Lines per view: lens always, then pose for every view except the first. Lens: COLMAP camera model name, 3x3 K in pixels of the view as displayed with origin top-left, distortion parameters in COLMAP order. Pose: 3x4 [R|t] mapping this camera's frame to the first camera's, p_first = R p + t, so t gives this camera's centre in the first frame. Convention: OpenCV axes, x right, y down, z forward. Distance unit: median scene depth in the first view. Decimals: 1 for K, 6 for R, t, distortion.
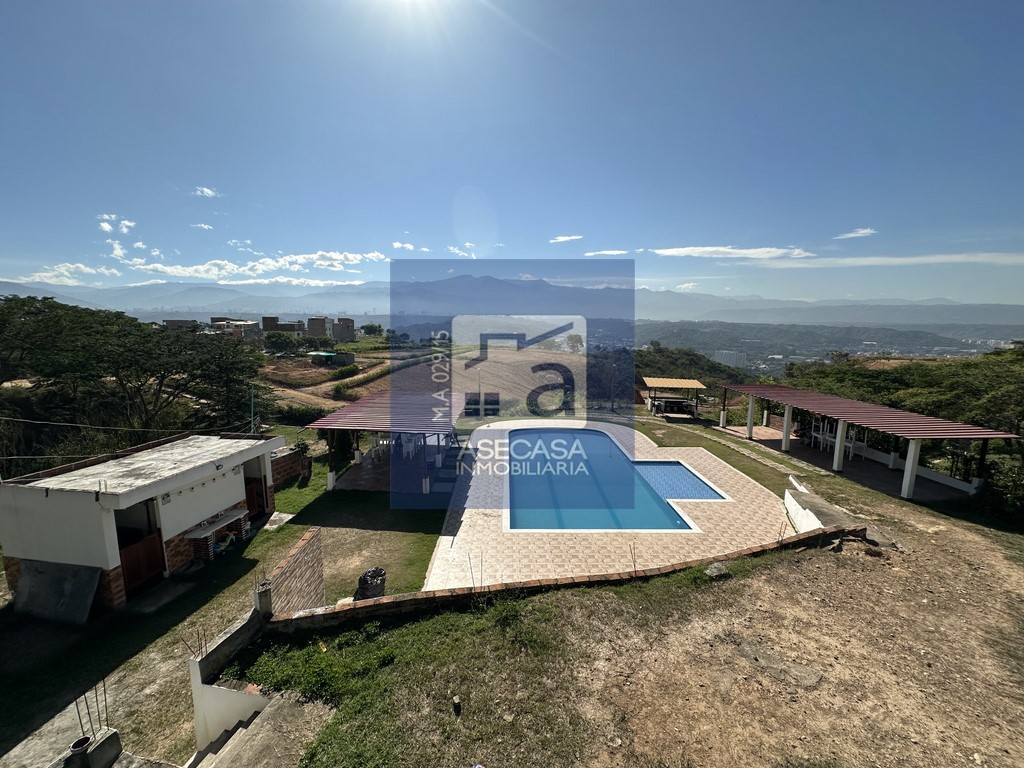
lens RADIAL K [[410.0, 0, 509.1], [0, 410.0, 384.5], [0, 0, 1]] dist [-0.000170, -0.000101]
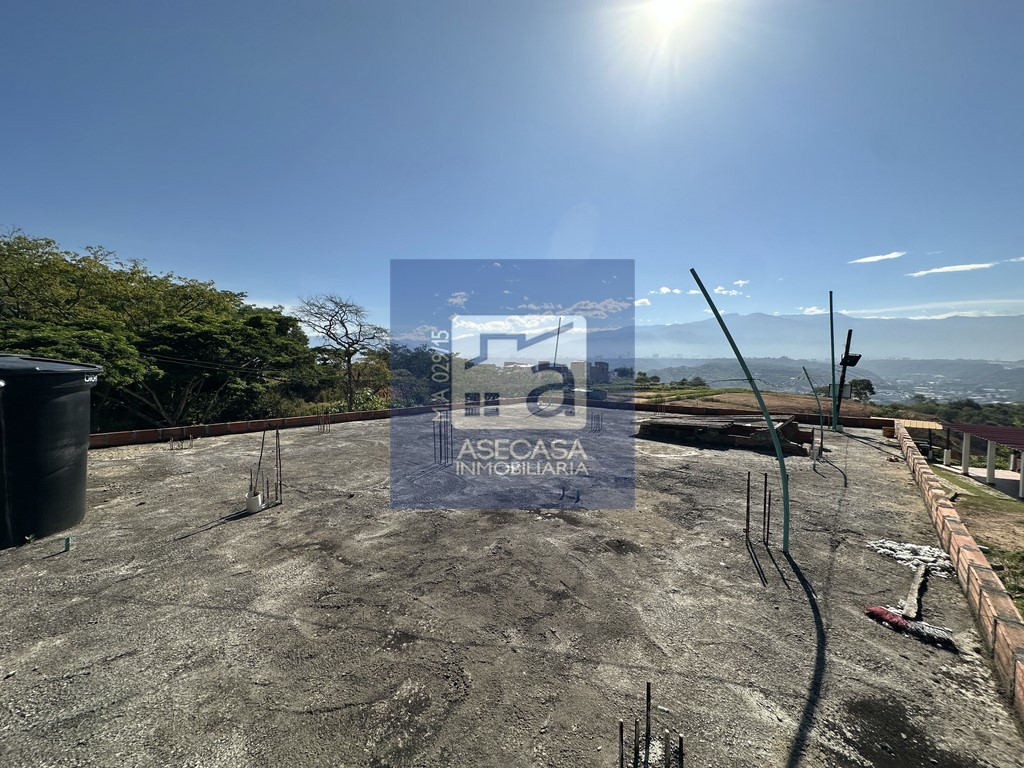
lens RADIAL K [[410.0, 0, 510.2], [0, 410.0, 382.3], [0, 0, 1]] dist [-0.000170, -0.000101]
pose [[0.828677, 0.020324, -0.559357, 0.060312], [-0.081251, 0.993123, -0.084287, 0.023699], [0.553798, 0.115296, 0.824630, -0.148682]]
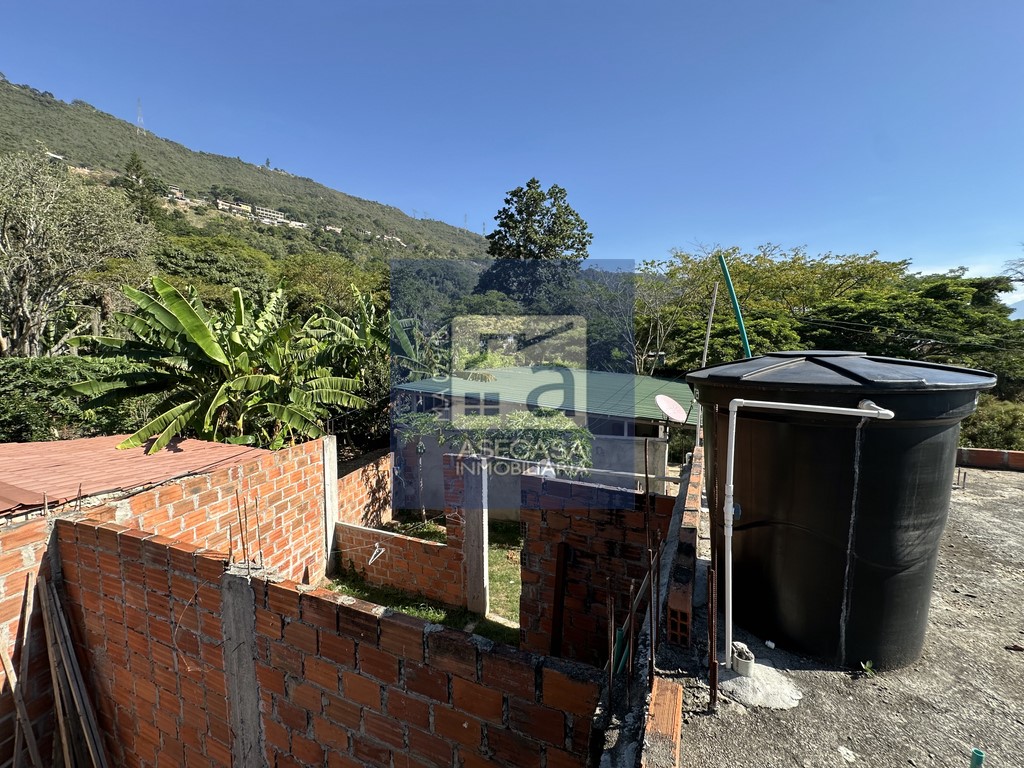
lens RADIAL K [[410.0, 0, 510.3], [0, 410.0, 383.3], [0, 0, 1]] dist [-0.000170, -0.000101]
pose [[-0.329236, 0.074026, -0.941342, 0.029933], [-0.131345, 0.983640, 0.123291, 0.023046], [0.935068, 0.164232, -0.314126, -0.153867]]
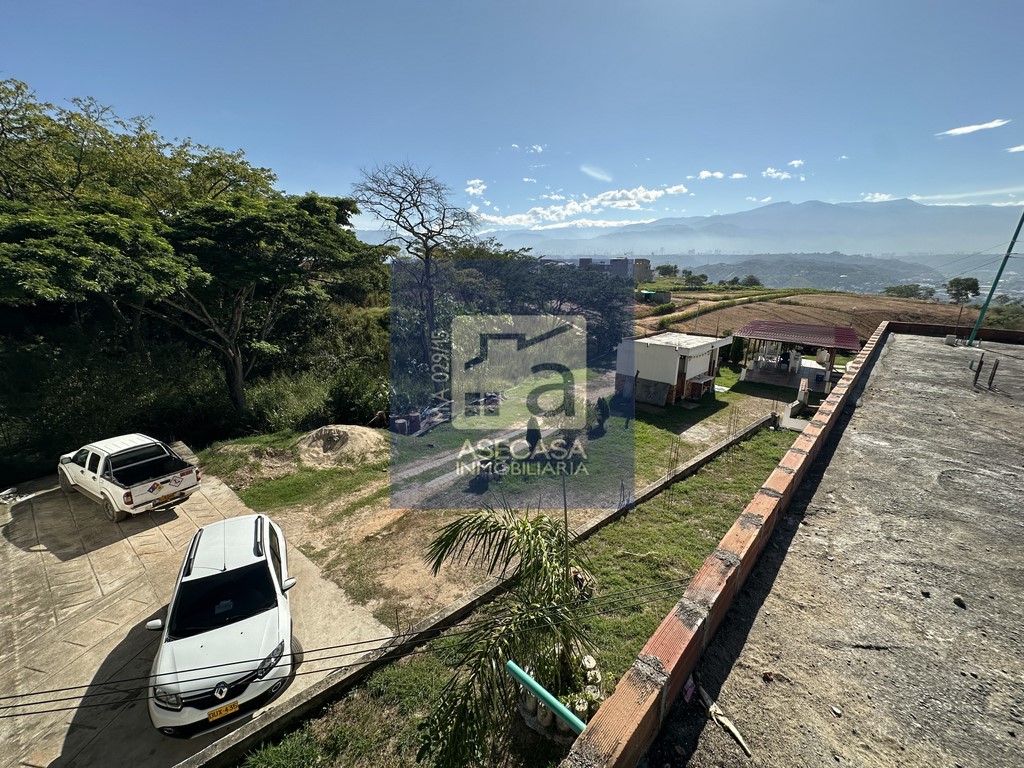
lens RADIAL K [[410.0, 0, 510.8], [0, 410.0, 384.4], [0, 0, 1]] dist [-0.000170, -0.000101]
pose [[0.795073, 0.165163, -0.583592, -0.046212], [-0.083192, 0.982811, 0.164806, 0.019376], [0.600781, -0.082483, 0.795147, -0.126603]]
